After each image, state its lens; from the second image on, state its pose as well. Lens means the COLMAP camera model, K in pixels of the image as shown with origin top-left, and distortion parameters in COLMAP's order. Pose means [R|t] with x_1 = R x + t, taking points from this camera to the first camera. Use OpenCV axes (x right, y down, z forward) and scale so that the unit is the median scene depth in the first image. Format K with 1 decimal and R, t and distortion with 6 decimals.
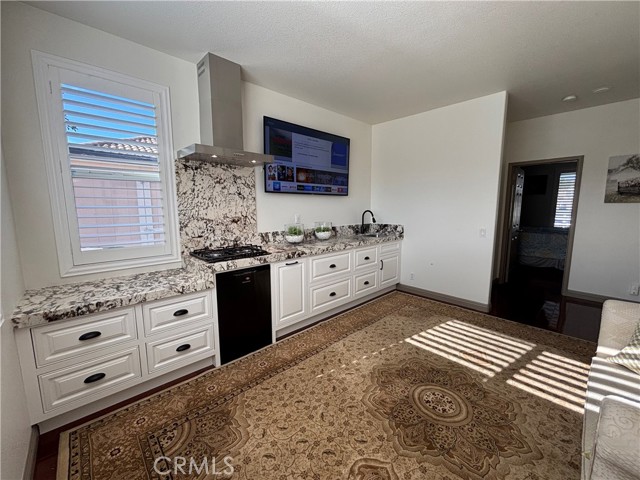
lens RADIAL K [[260.1, 0, 319.6], [0, 260.1, 240.0], [0, 0, 1]] dist [0.007740, -0.000450]
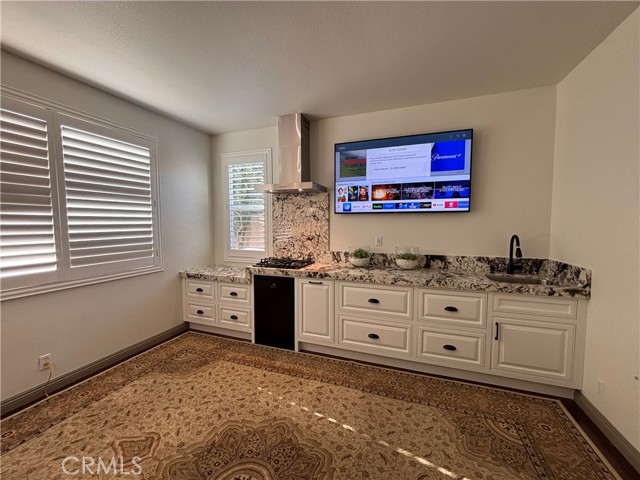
lens RADIAL K [[260.1, 0, 319.0], [0, 260.1, 239.5], [0, 0, 1]] dist [0.007740, -0.000450]
pose [[0.440759, 0.056328, -0.895856, 0.732396], [-0.116878, 0.993134, 0.004941, -0.077914], [0.889984, 0.102528, 0.444316, 0.491666]]
